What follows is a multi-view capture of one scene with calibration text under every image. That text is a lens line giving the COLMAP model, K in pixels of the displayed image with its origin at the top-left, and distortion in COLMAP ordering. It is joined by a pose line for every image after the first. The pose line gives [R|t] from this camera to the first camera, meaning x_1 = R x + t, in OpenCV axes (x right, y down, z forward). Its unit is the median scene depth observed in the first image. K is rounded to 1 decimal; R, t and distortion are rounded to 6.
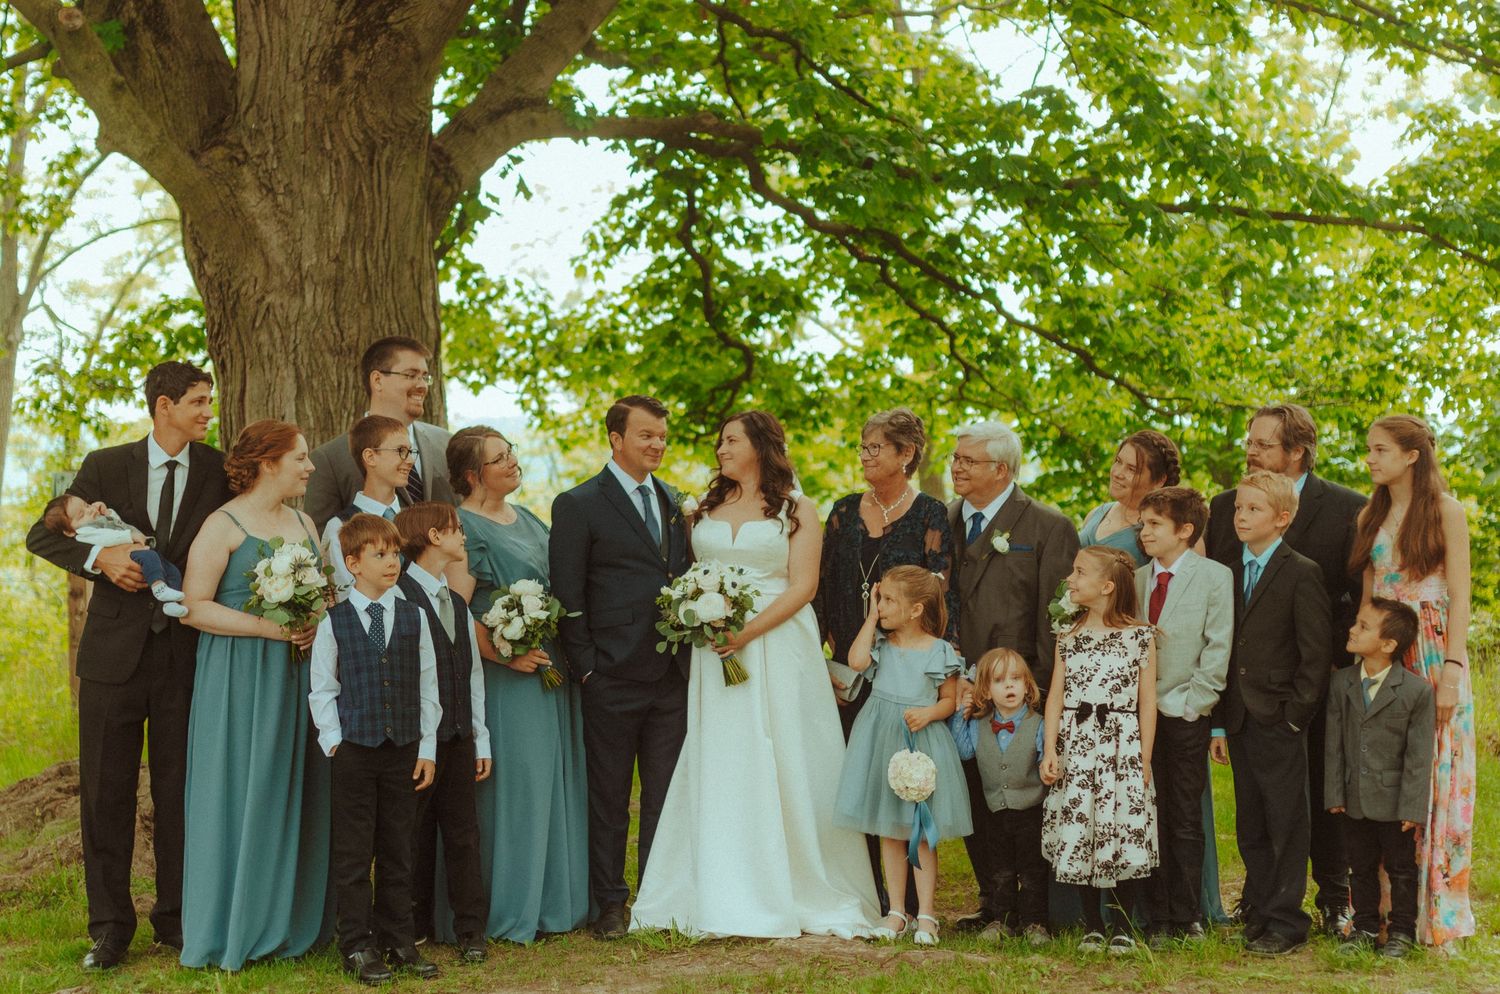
lens RADIAL K [[2203.0, 0, 737.4], [0, 2203.0, 512.2], [0, 0, 1]] dist [-0.033115, 0.075449]
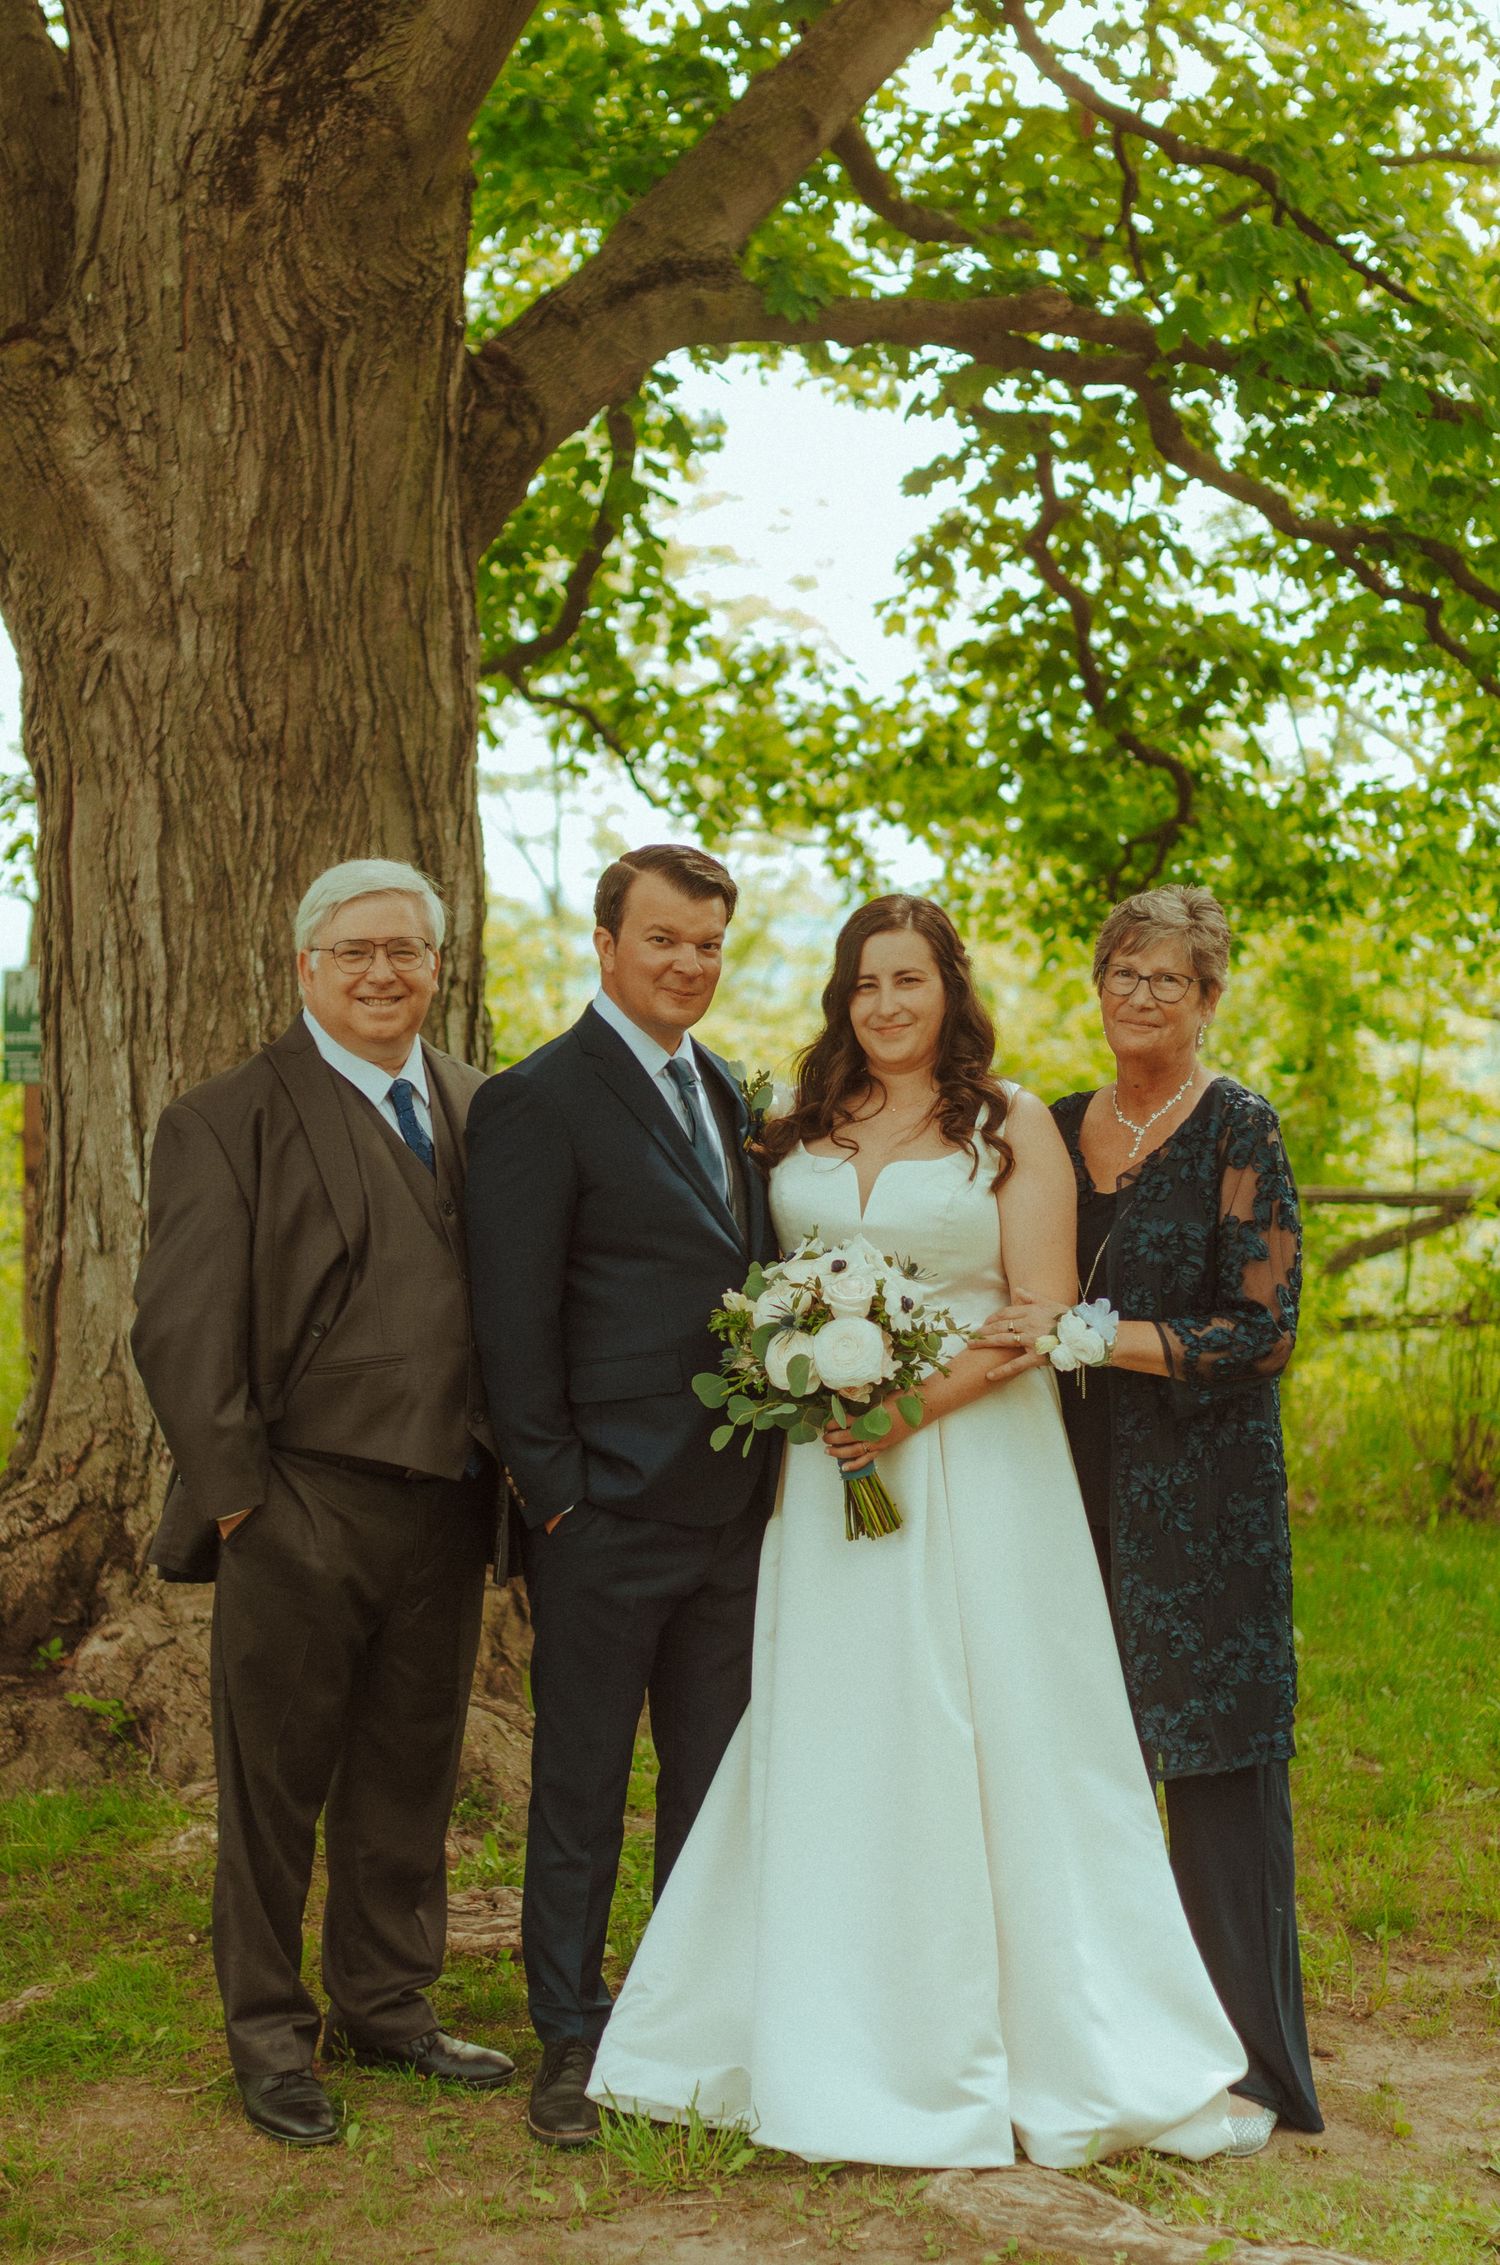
lens RADIAL K [[3200.6, 0, 790.4], [0, 3200.6, 1116.2], [0, 0, 1]] dist [-0.024872, 0.026573]
pose [[0.985698, 0.028368, -0.166116, 0.051418], [-0.023512, 0.999239, 0.031129, -0.013123], [0.166872, -0.026778, 0.985615, 0.250711]]
